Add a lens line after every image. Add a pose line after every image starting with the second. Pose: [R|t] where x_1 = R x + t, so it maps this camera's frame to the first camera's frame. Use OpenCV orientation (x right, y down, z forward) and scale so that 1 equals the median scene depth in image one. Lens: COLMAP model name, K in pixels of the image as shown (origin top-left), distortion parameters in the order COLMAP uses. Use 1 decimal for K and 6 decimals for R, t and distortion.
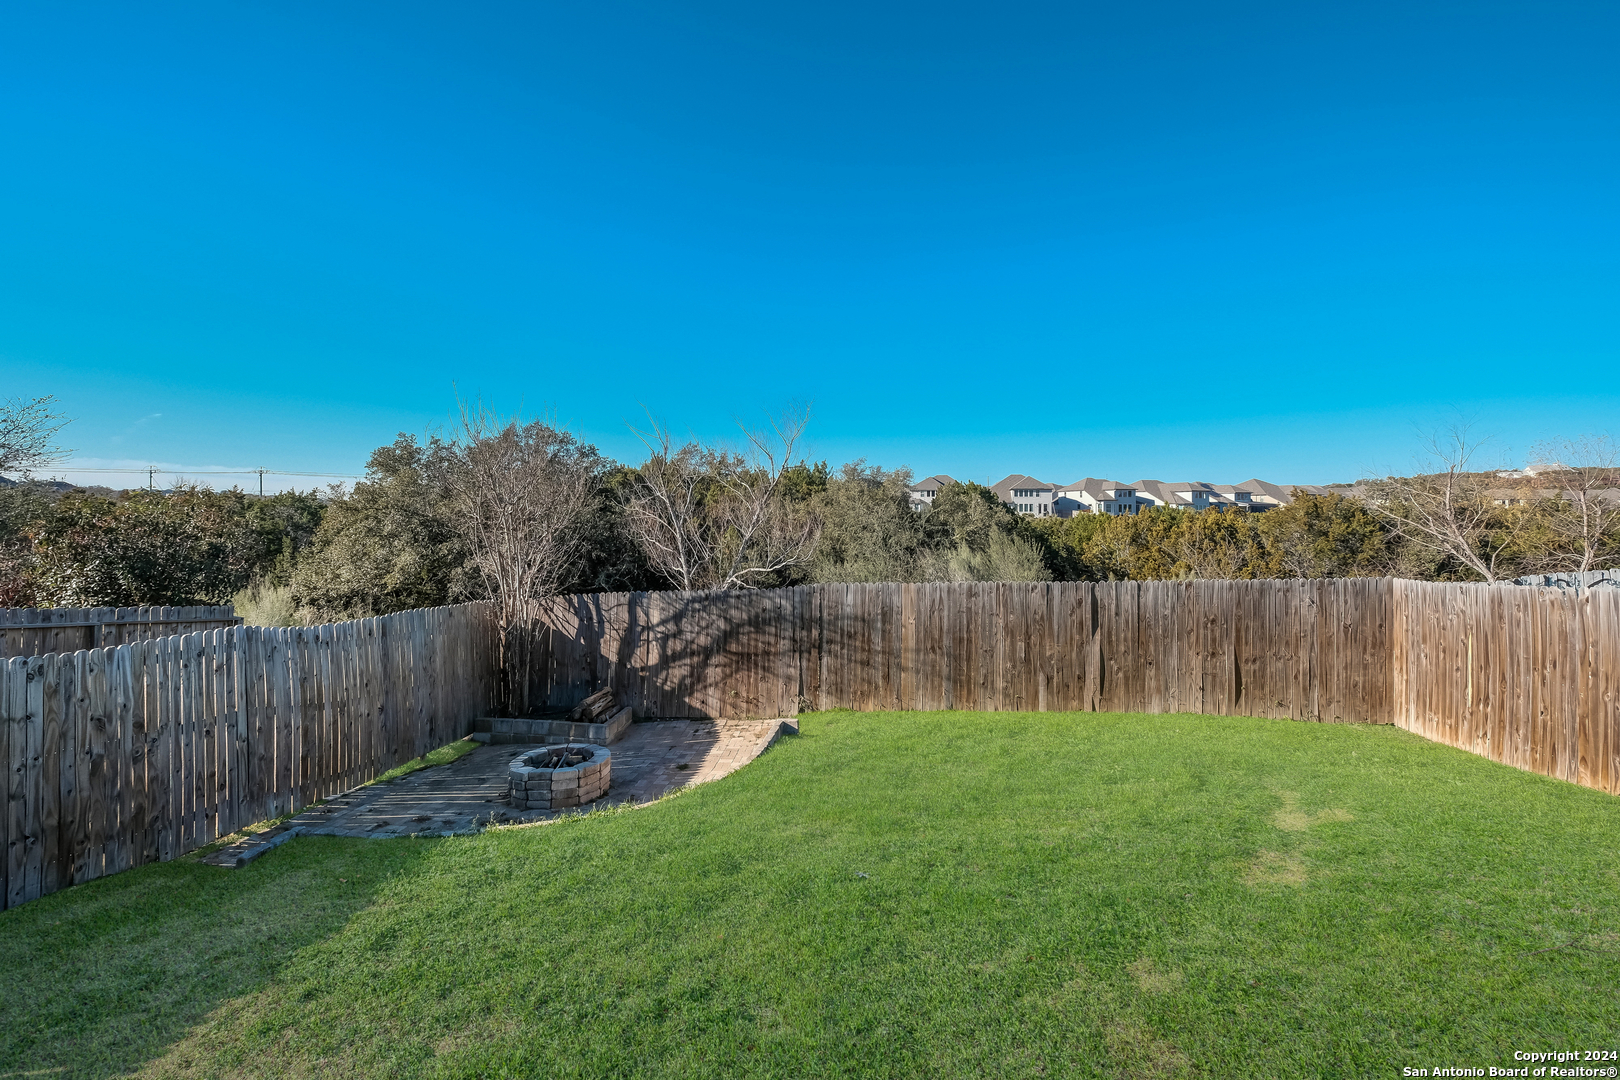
lens RADIAL K [[699.0, 0, 799.6], [0, 699.0, 526.1], [0, 0, 1]] dist [0.003512, 0.000461]
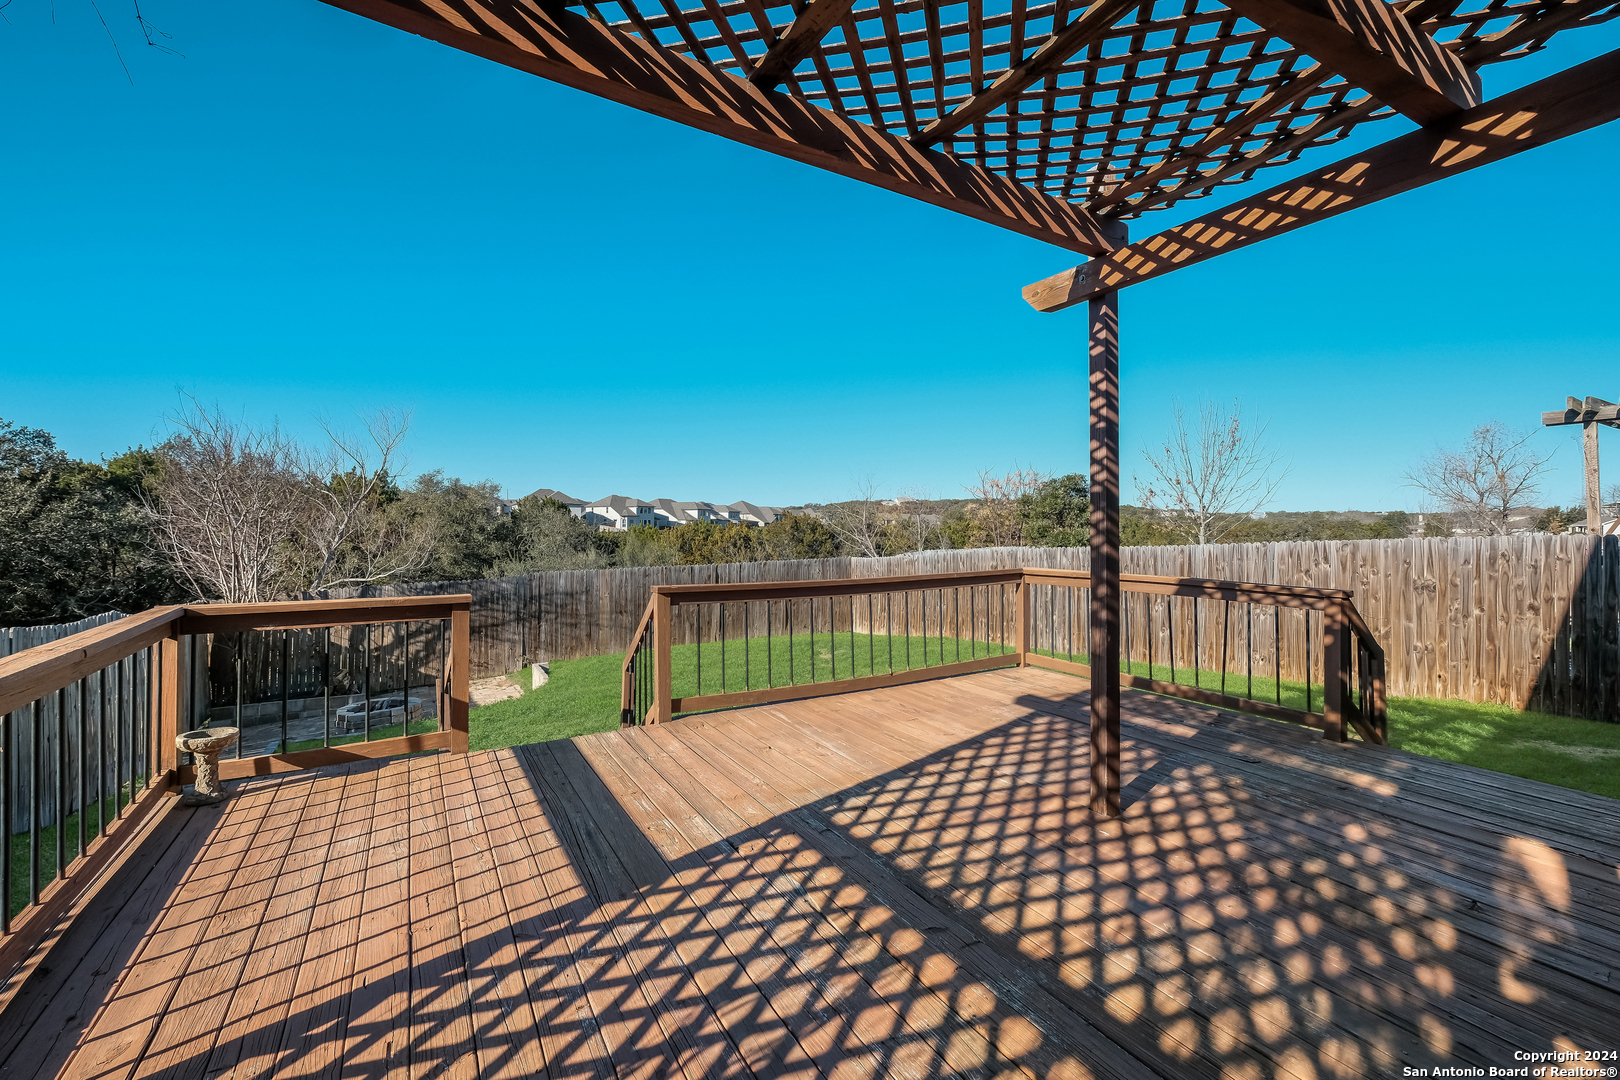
lens RADIAL K [[699.0, 0, 820.0], [0, 699.0, 526.8], [0, 0, 1]] dist [0.003512, 0.000461]
pose [[0.768064, 0.007594, 0.640328, -0.419094], [0.005697, 0.999809, -0.018690, 0.024684], [-0.640348, 0.018003, 0.767874, -0.396945]]
